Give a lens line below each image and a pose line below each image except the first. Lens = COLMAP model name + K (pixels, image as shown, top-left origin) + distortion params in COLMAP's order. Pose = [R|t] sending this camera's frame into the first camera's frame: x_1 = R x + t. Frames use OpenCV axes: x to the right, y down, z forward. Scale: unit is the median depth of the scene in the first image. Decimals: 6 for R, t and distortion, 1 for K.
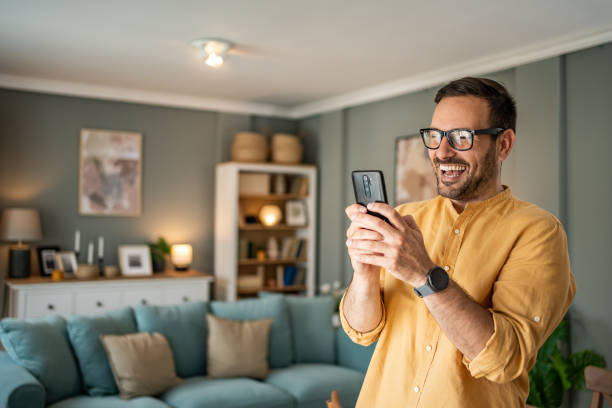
lens RADIAL K [[615.3, 0, 307.0], [0, 615.3, 190.8], [0, 0, 1]] dist [-0.085506, 0.081631]
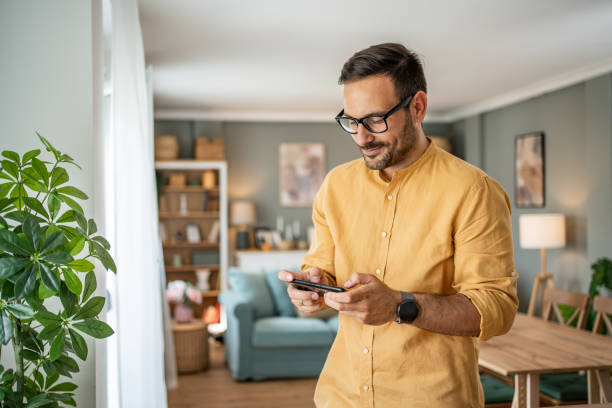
lens RADIAL K [[615.3, 0, 307.0], [0, 615.3, 190.8], [0, 0, 1]] dist [-0.085506, 0.081631]
pose [[0.937695, -0.032999, -0.345888, 0.180829], [0.039641, 0.999140, 0.012143, -0.009526], [0.345190, -0.025098, 0.938197, -0.319498]]
